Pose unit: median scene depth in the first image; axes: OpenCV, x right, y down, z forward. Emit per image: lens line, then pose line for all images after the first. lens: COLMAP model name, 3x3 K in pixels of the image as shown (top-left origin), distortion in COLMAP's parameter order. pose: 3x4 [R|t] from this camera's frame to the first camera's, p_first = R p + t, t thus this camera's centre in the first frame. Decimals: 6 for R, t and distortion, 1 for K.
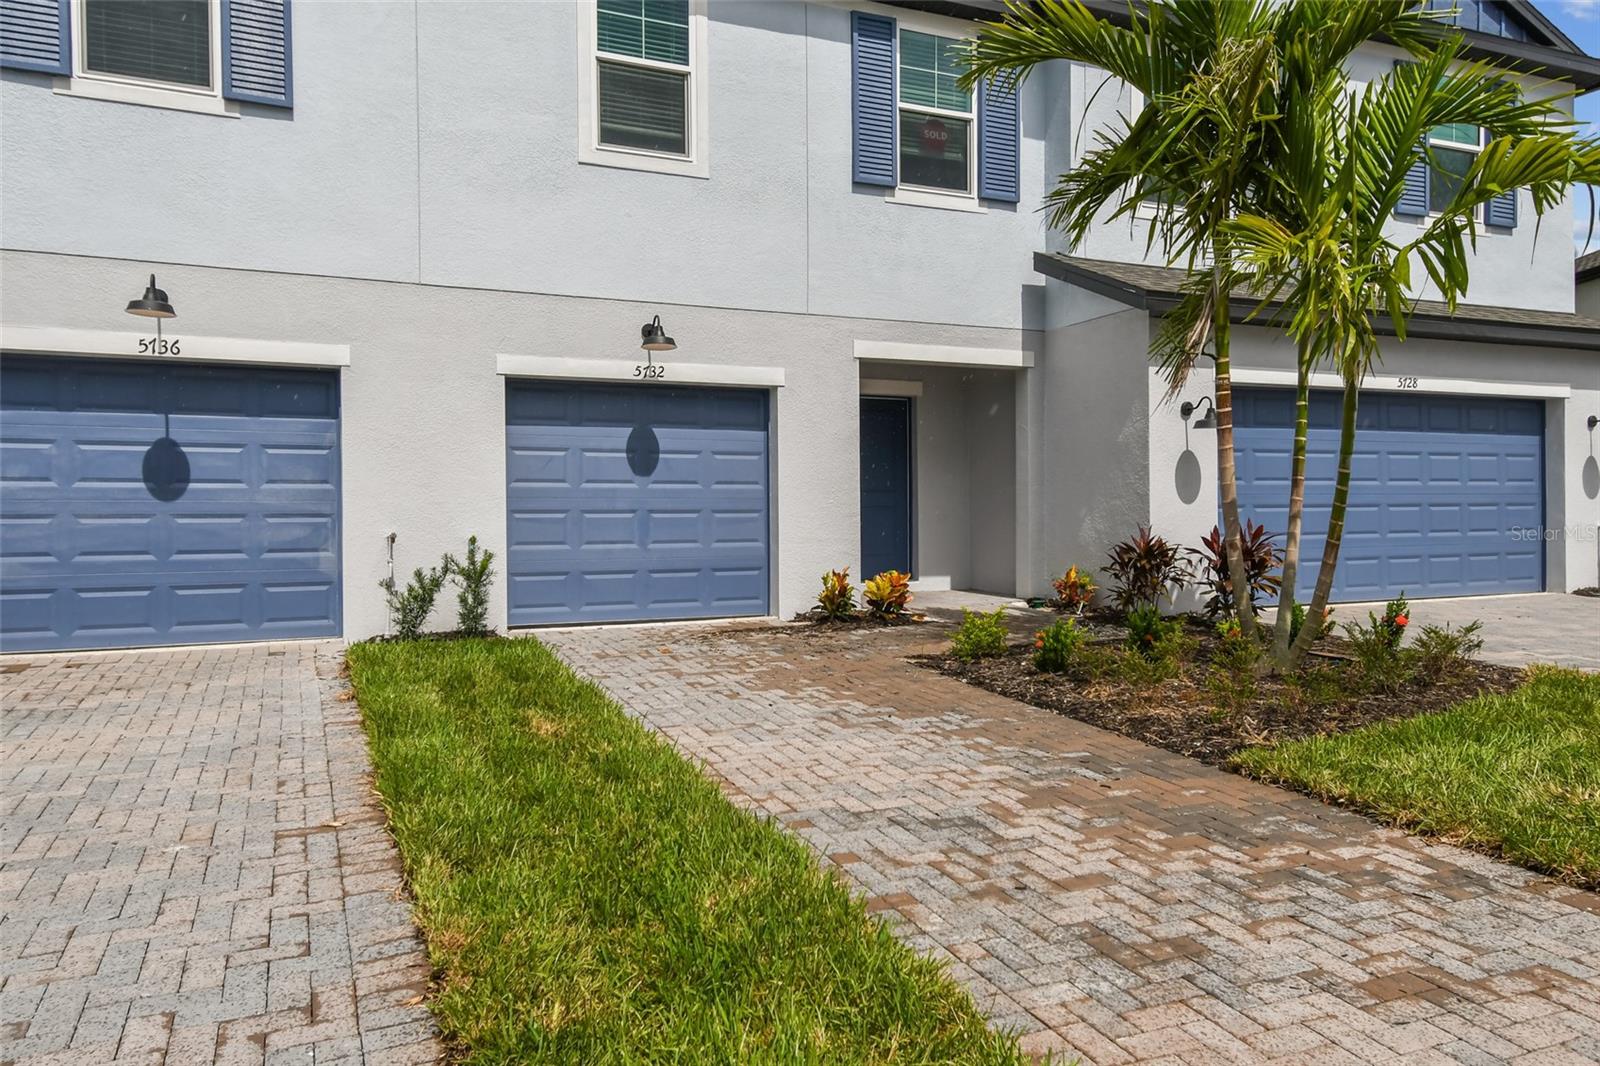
lens RADIAL K [[1093.8, 0, 800.0], [0, 1093.8, 533.0], [0, 0, 1]] dist [0.041523, -0.000958]
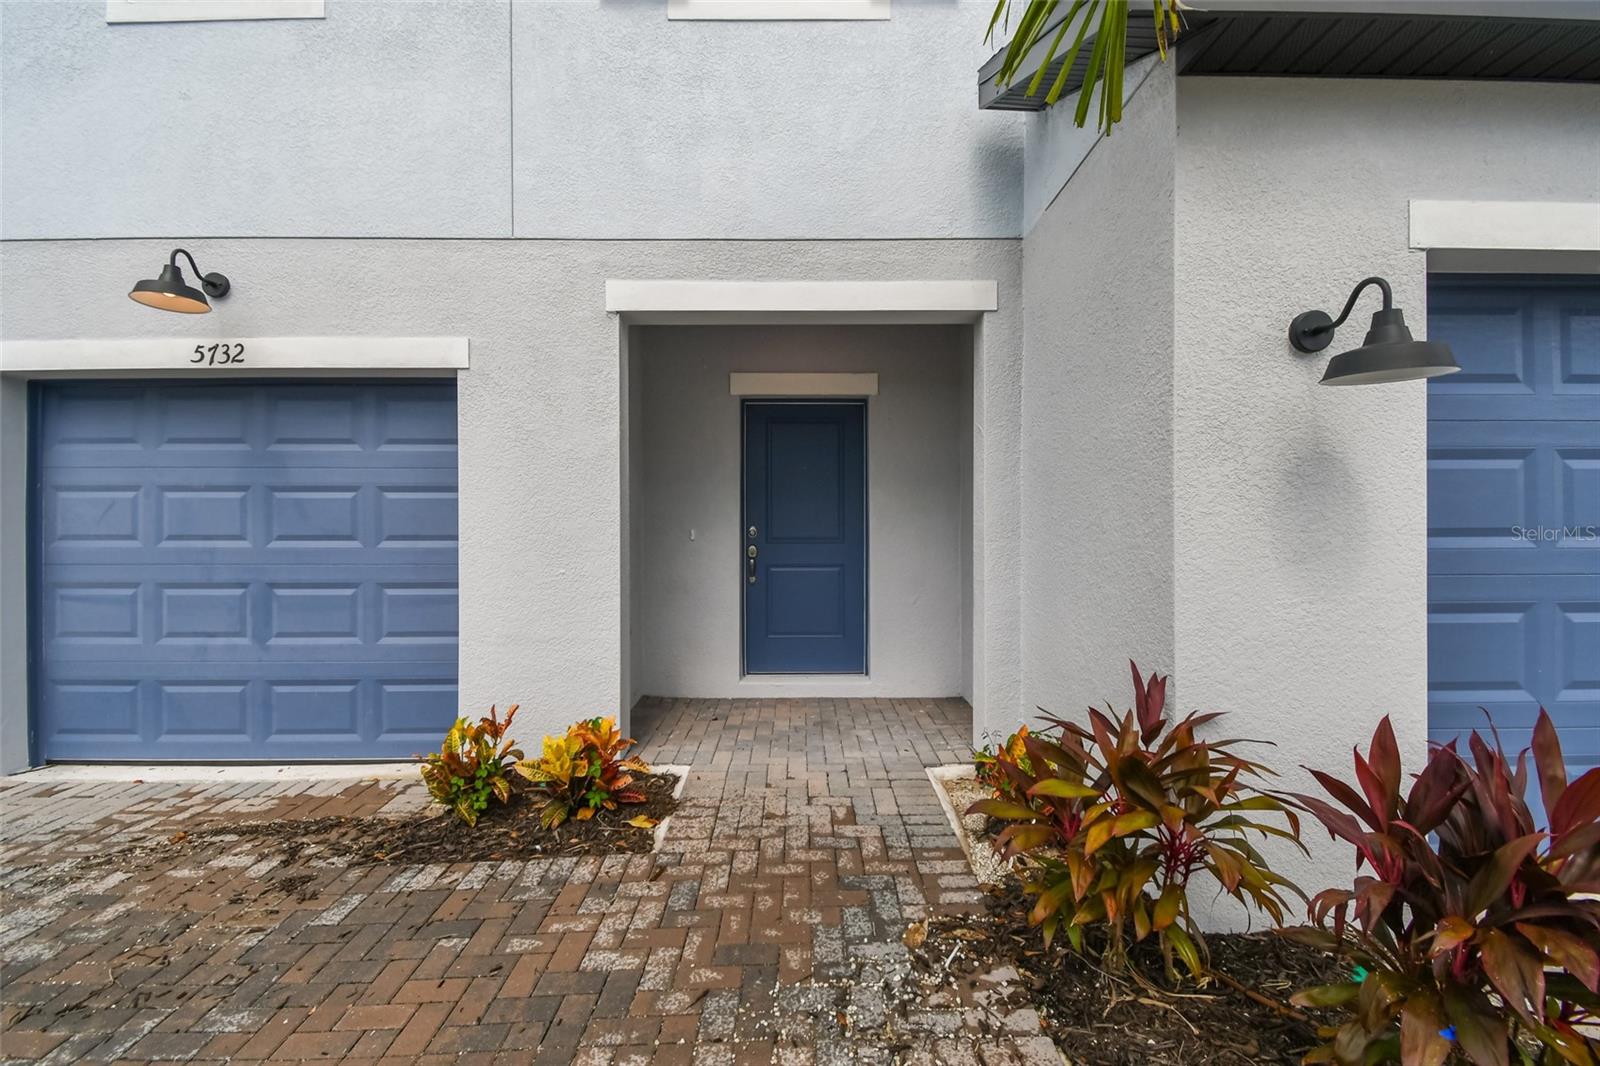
lens RADIAL K [[745.0, 0, 784.2], [0, 745.0, 545.9], [0, 0, 1]] dist [0.014655, -0.001022]
pose [[0.918552, 0.008935, -0.395200, 0.311491], [-0.009632, 0.999954, 0.000221, -0.047214], [0.395184, 0.003603, 0.918595, 0.761564]]
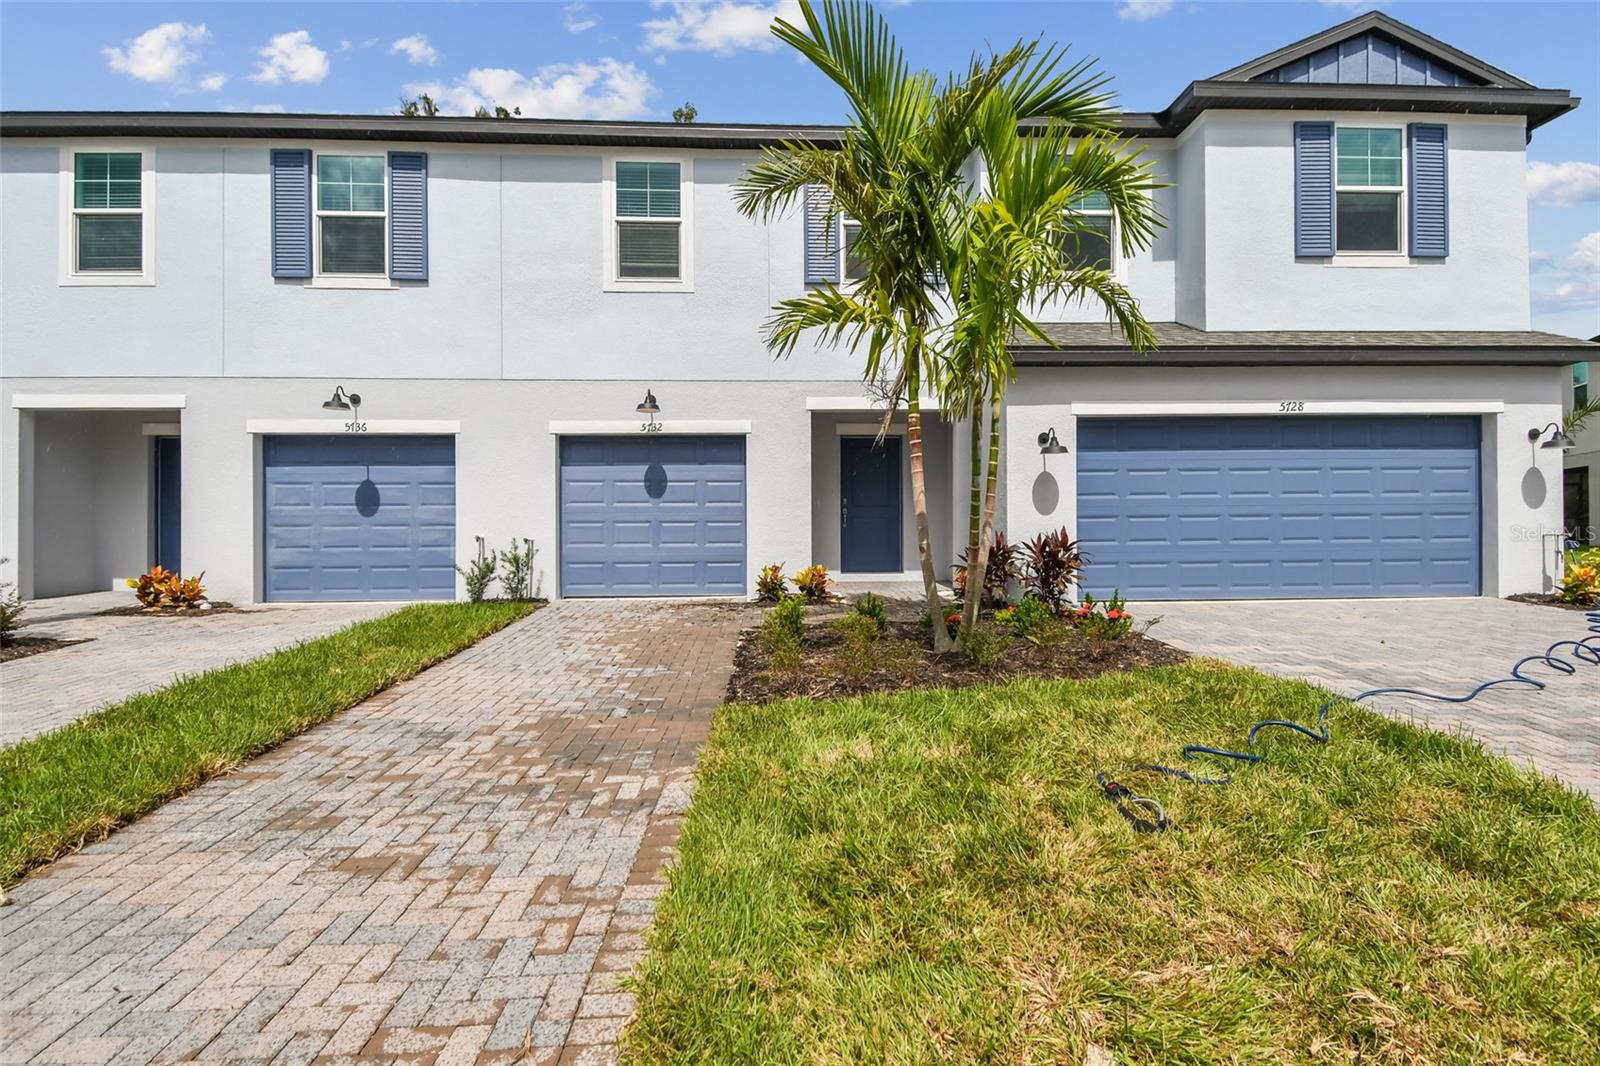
lens RADIAL K [[787.3, 0, 800.0], [0, 787.3, 533.0], [0, 0, 1]] dist [0.024510, -0.000400]
pose [[0.935914, 0.003239, -0.352213, 0.432042], [-0.004812, 0.999982, -0.003592, -0.002010], [0.352195, 0.005056, 0.935913, 0.078896]]
